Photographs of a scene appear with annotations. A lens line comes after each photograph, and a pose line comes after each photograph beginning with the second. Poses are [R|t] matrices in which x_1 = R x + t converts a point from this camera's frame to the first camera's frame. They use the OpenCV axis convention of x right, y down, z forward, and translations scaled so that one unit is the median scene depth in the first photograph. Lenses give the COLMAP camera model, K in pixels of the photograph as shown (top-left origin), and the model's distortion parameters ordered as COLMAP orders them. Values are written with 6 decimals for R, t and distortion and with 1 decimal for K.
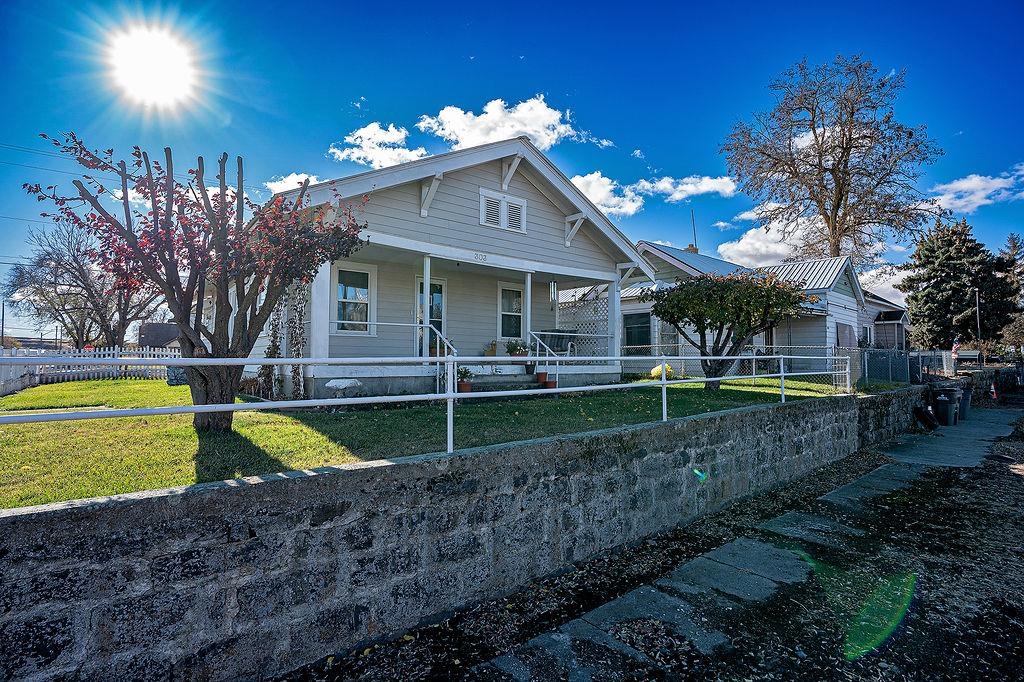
lens RADIAL K [[471.0, 0, 501.8], [0, 471.0, 340.0], [0, 0, 1]] dist [-0.019955, 0.000437]
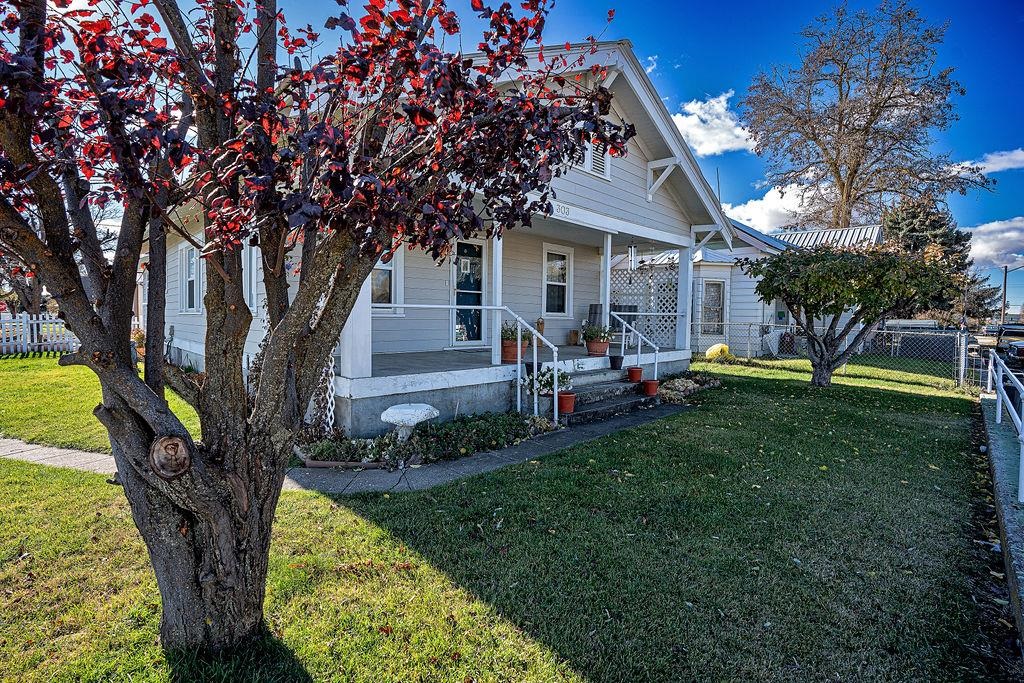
lens RADIAL K [[471.0, 0, 521.6], [0, 471.0, 341.7], [0, 0, 1]] dist [-0.019955, 0.000437]
pose [[0.993267, 0.005204, 0.115729, -0.151120], [-0.015628, 0.995878, 0.089347, -0.031506], [-0.114787, -0.090554, 0.989254, 0.224295]]
